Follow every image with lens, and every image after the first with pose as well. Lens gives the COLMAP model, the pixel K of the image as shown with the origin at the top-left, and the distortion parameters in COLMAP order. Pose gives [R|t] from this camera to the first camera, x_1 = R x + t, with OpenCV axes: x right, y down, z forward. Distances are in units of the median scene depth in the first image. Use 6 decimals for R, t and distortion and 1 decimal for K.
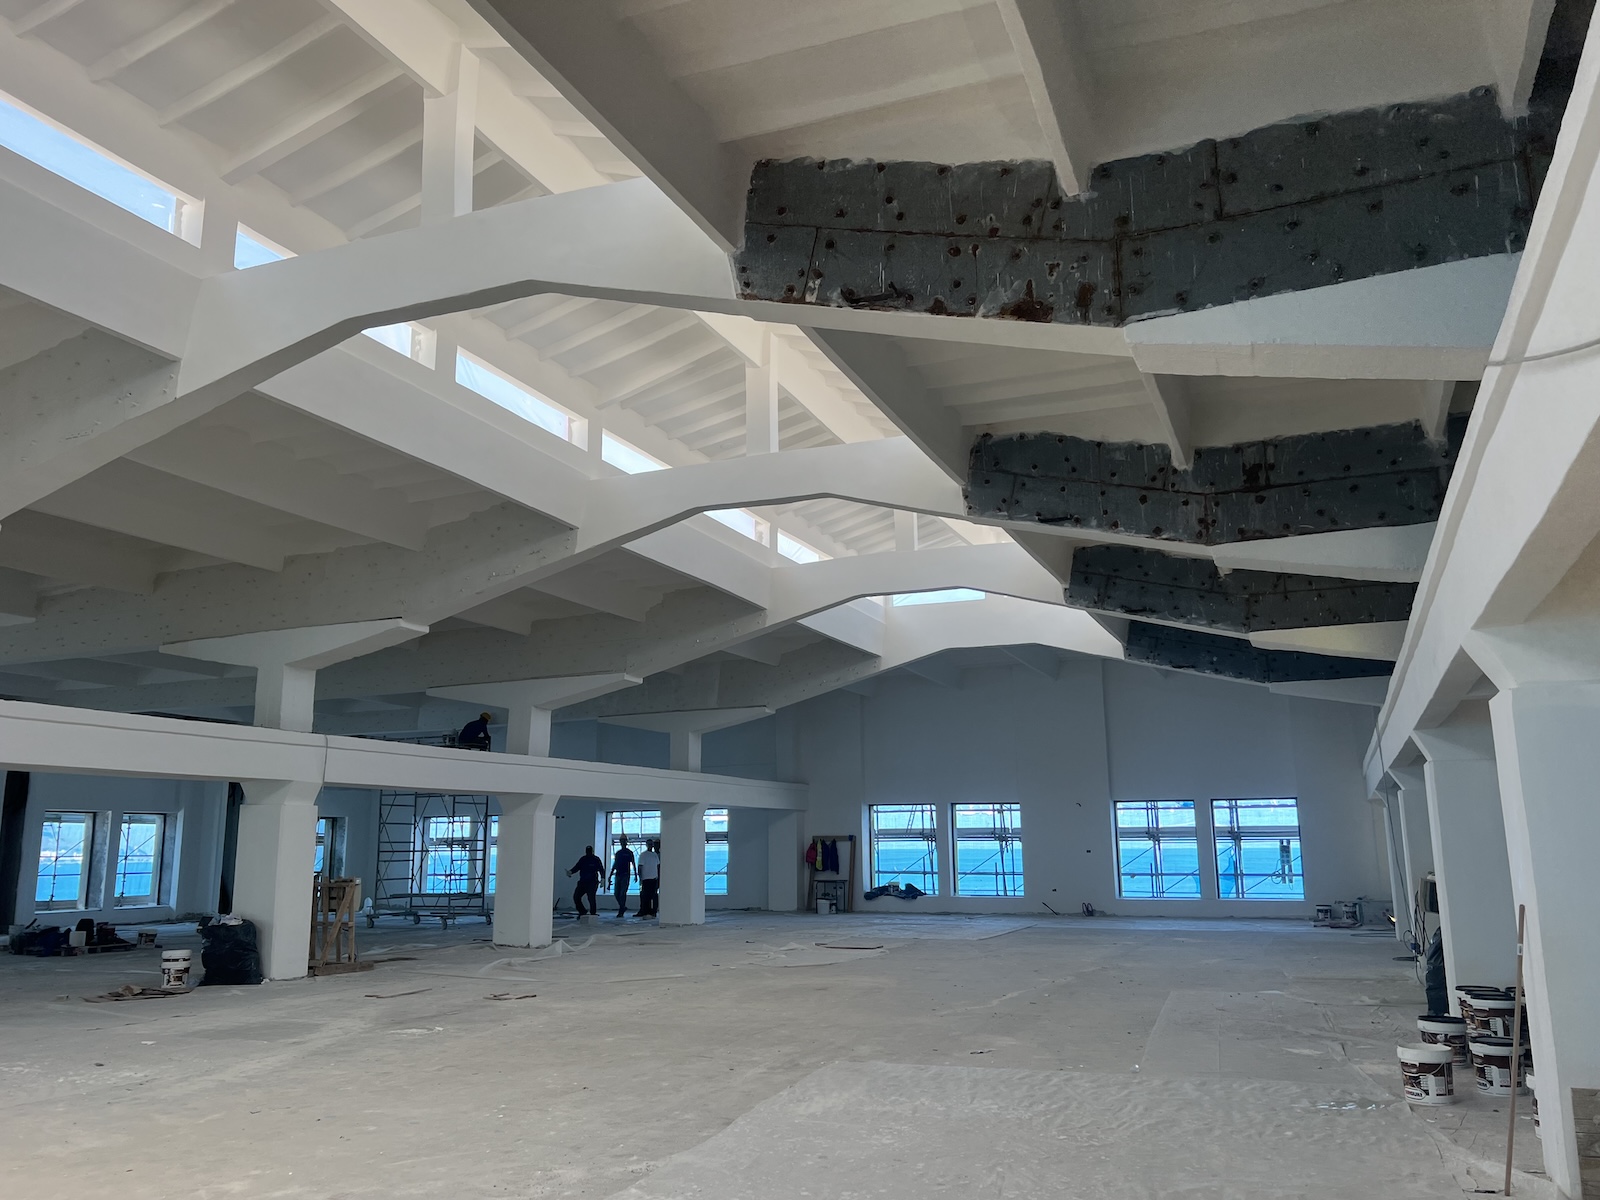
lens RADIAL K [[1264.4, 0, 803.1], [0, 1264.4, 601.6], [0, 0, 1]] dist [0.081754, 0.000179]
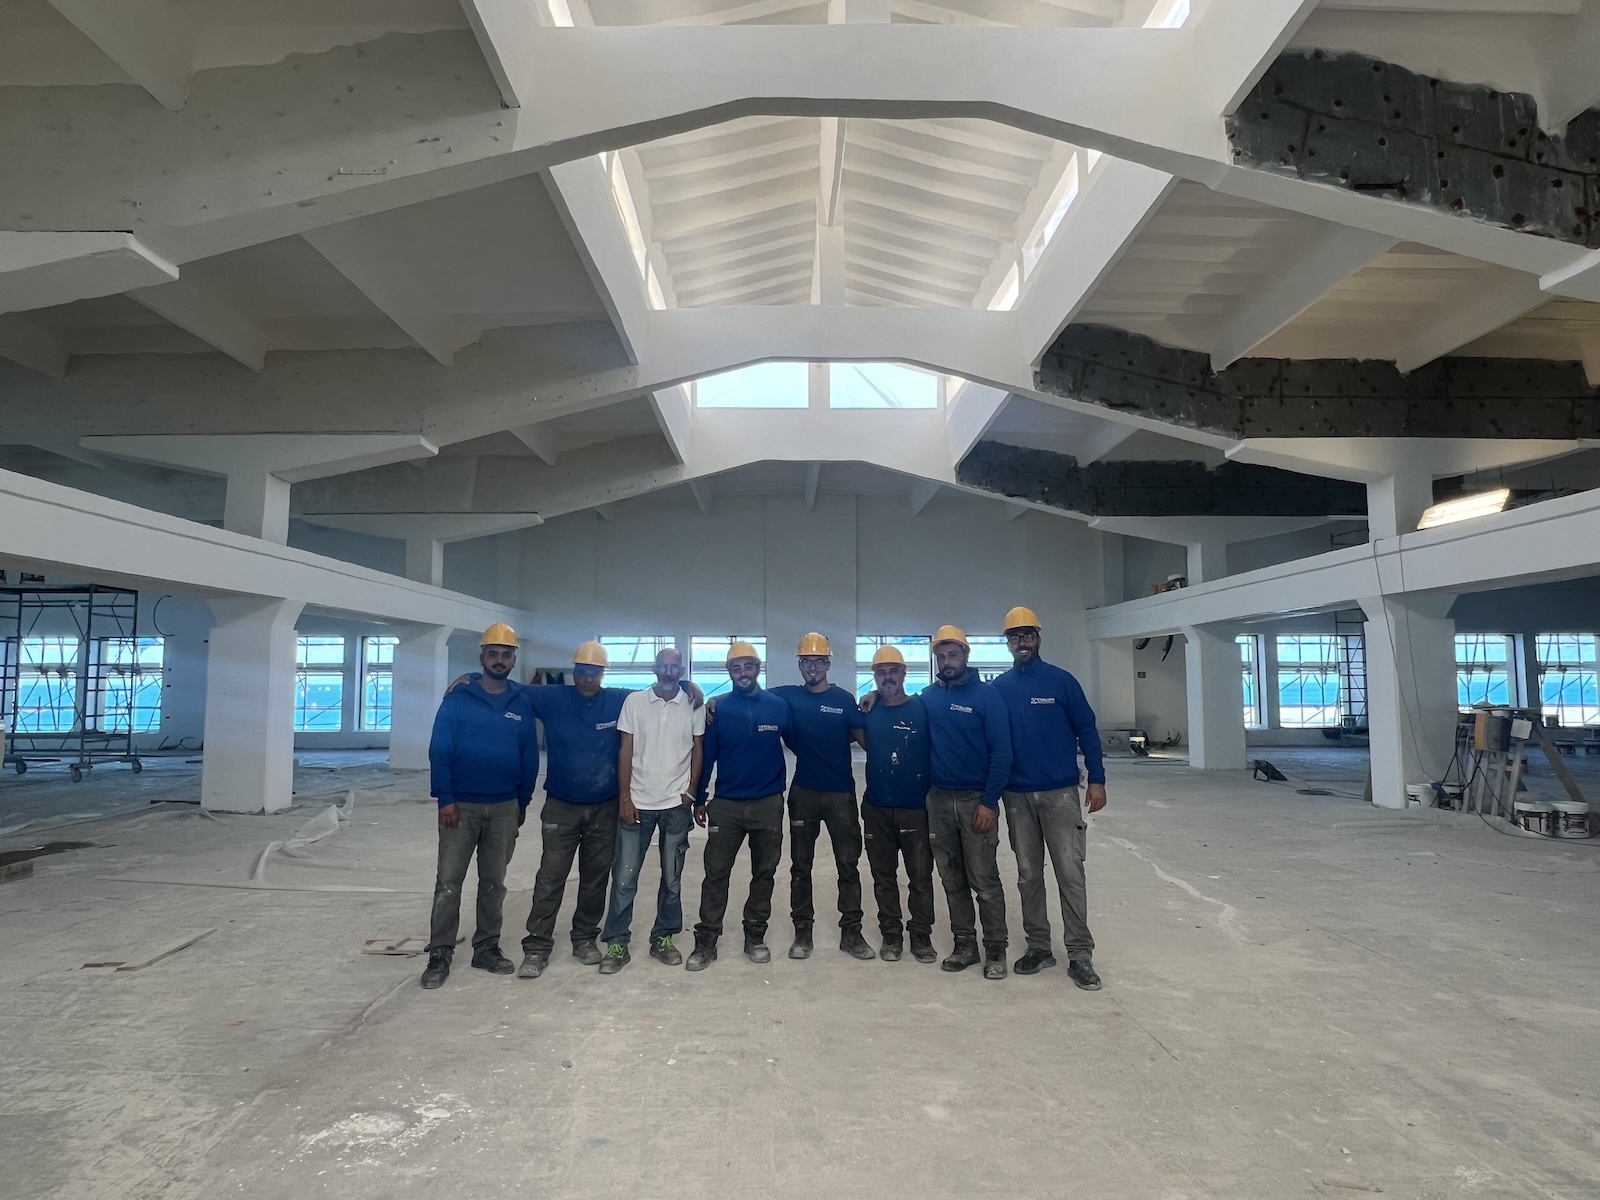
lens RADIAL K [[1040.3, 0, 800.5], [0, 1040.3, 589.1], [0, 0, 1]] dist [-0.001172, -0.000339]
pose [[0.917769, 0.043050, 0.394775, -0.231765], [-0.082479, 0.993093, 0.083449, 0.102716], [-0.388456, -0.109147, 0.914980, 0.502708]]
